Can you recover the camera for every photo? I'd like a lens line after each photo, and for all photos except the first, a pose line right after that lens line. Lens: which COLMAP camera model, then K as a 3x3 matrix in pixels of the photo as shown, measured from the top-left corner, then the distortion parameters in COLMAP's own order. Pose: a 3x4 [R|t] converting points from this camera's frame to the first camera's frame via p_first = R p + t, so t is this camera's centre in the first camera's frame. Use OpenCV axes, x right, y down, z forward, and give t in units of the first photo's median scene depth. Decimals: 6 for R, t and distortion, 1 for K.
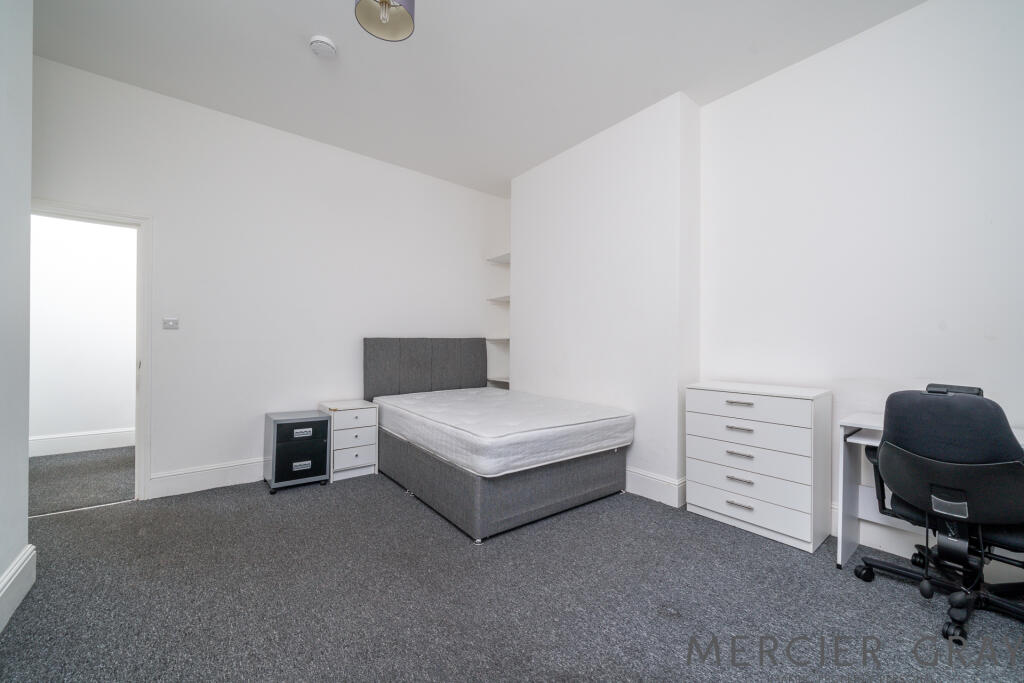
lens RADIAL K [[395.2, 0, 512.0], [0, 395.2, 341.5], [0, 0, 1]] dist [-0.001218, -0.000088]
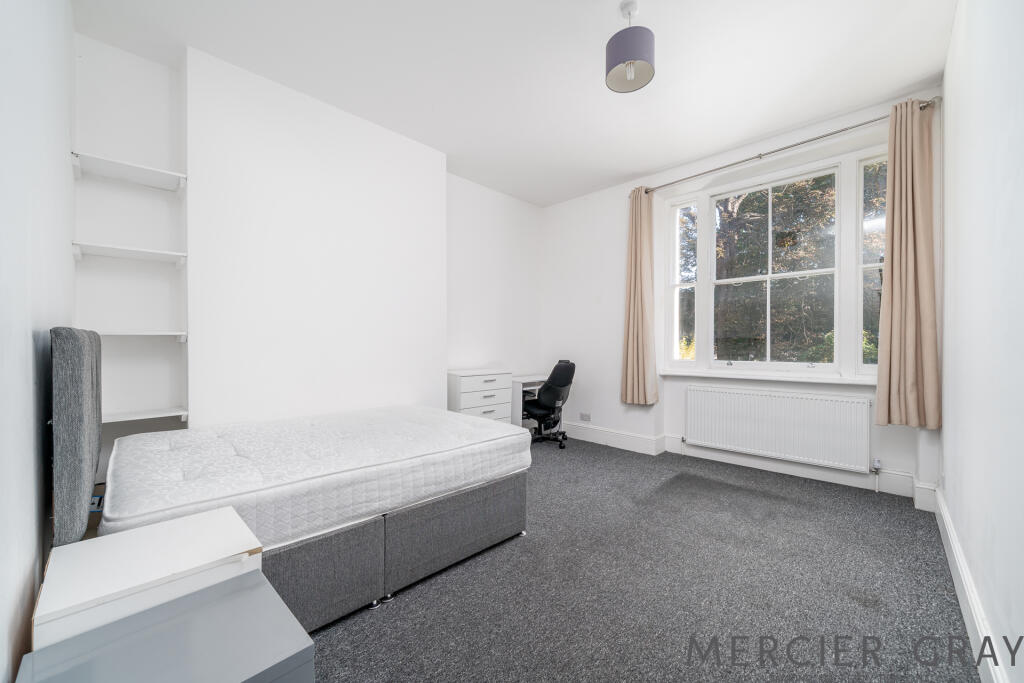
lens RADIAL K [[395.2, 0, 512.0], [0, 395.2, 341.5], [0, 0, 1]] dist [-0.001218, -0.000088]
pose [[-0.128910, 0.004163, 0.991648, -1.015298], [-0.009240, 0.999943, -0.005399, -0.001997], [-0.991613, -0.009859, -0.128864, 1.042790]]
